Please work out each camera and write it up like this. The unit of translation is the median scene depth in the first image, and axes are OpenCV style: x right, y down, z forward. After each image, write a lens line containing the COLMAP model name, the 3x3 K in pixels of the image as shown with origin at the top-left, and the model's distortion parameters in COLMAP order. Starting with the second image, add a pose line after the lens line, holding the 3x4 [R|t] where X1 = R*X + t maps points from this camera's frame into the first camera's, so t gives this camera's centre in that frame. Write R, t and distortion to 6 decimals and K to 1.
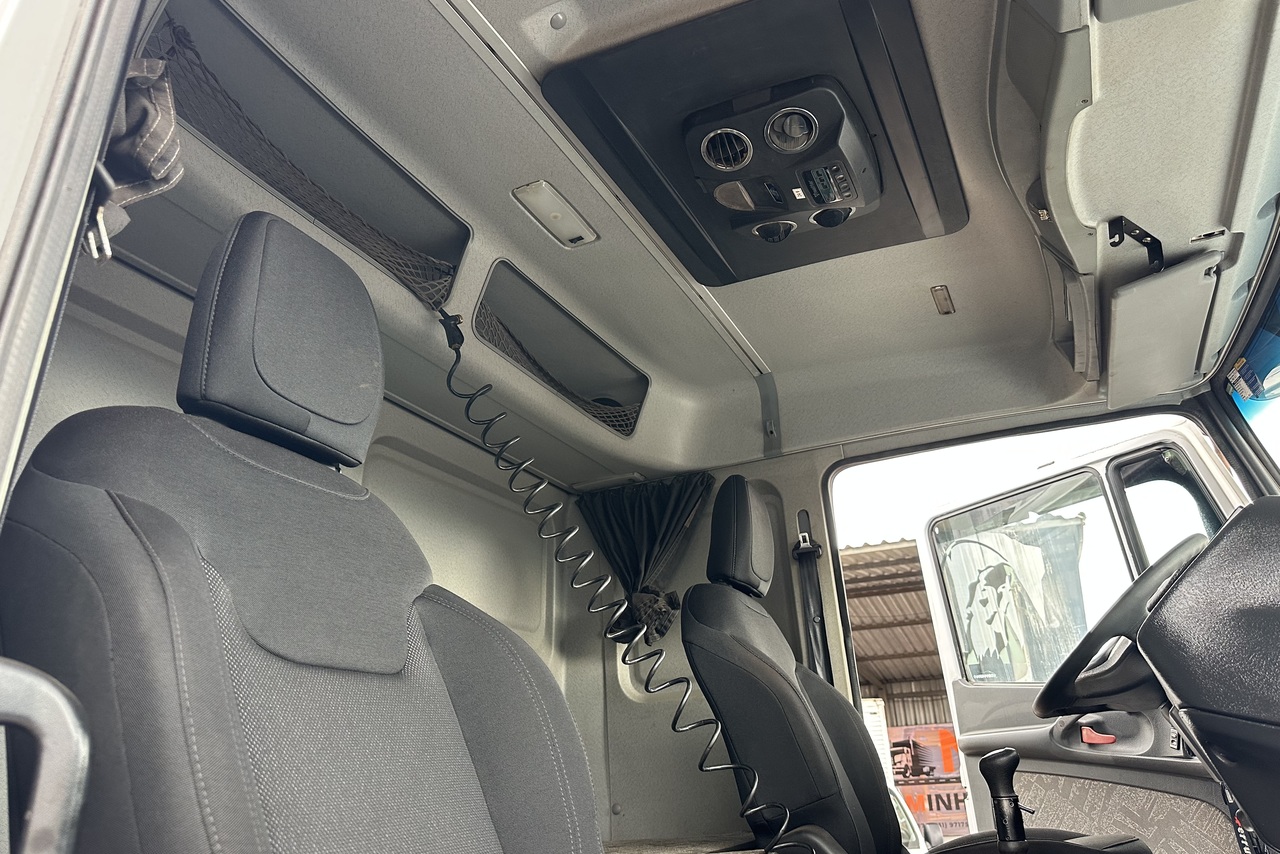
lens RADIAL K [[888.9, 0, 640.0], [0, 888.9, 427.0], [0, 0, 1]] dist [0.048021, -0.092028]
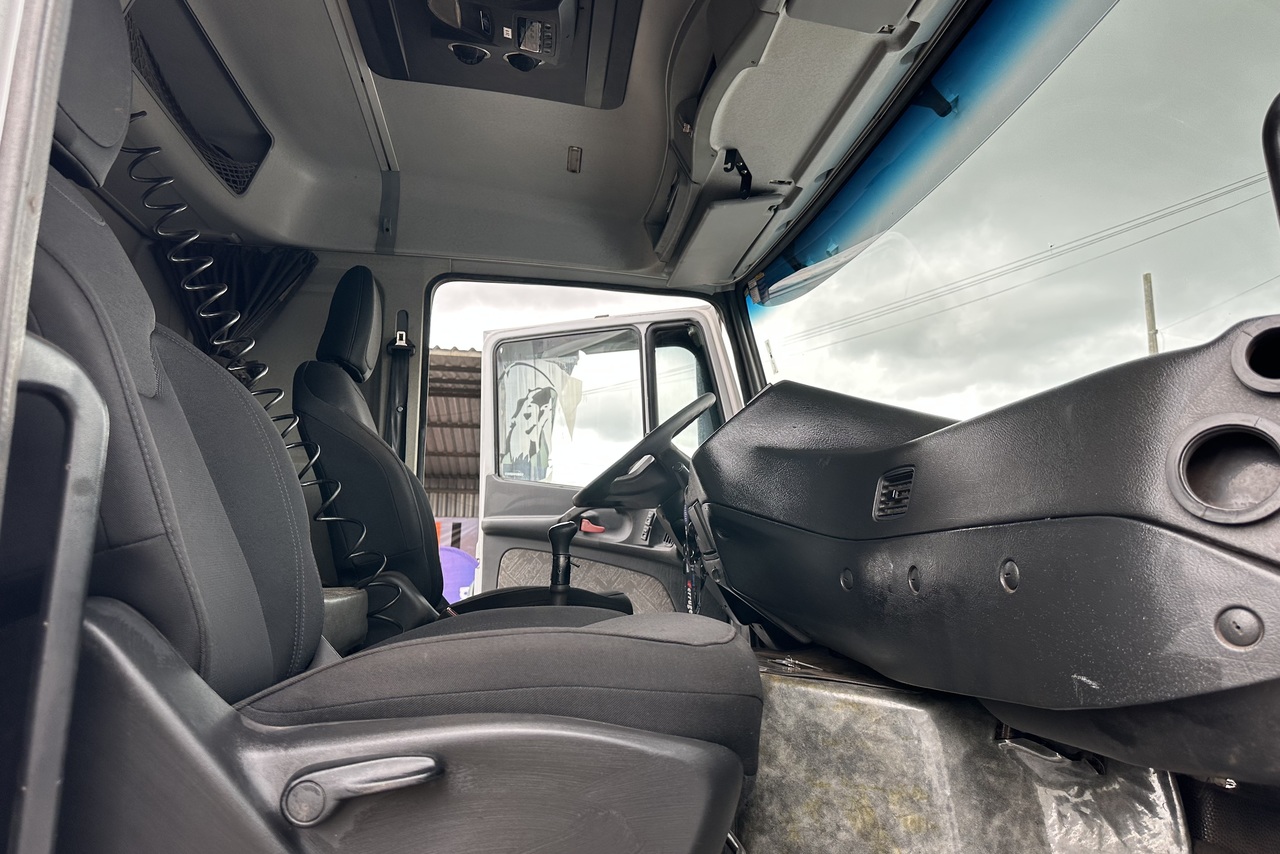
lens RADIAL K [[882.5, 0, 640.0], [0, 882.5, 427.0], [0, 0, 1]] dist [0.158810, -0.352134]
pose [[0.833470, 0.142144, 0.533970, -0.140042], [-0.255452, 0.956001, 0.144244, -0.000220], [-0.489972, -0.256627, 0.833109, -0.079842]]
